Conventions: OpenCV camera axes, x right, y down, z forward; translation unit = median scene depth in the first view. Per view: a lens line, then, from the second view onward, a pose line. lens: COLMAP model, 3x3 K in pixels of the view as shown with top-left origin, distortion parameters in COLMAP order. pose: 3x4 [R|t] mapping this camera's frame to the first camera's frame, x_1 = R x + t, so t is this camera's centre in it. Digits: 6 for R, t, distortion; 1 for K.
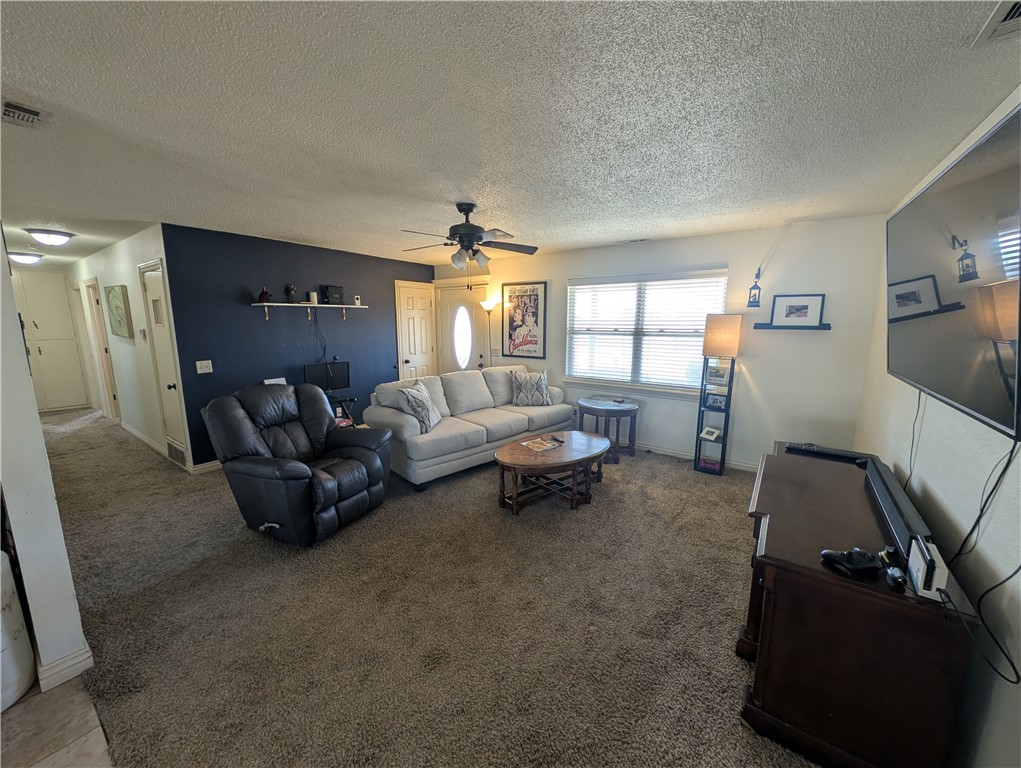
lens RADIAL K [[379.8, 0, 512.8], [0, 379.8, 383.9], [0, 0, 1]] dist [0.000277, -0.000914]
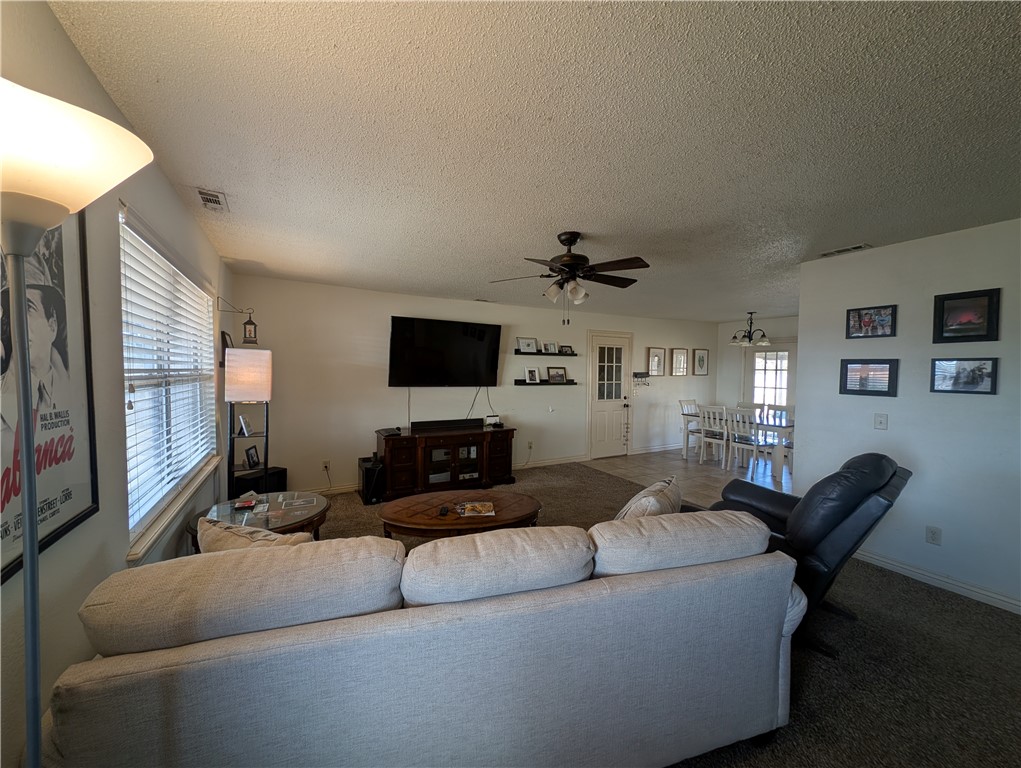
lens RADIAL K [[379.8, 0, 504.2], [0, 379.8, 386.0], [0, 0, 1]] dist [0.000277, -0.000914]
pose [[-0.890017, -0.029132, 0.454995, -0.248239], [0.064772, 0.979755, 0.189432, -0.179395], [-0.451302, 0.198069, -0.870112, 1.169804]]
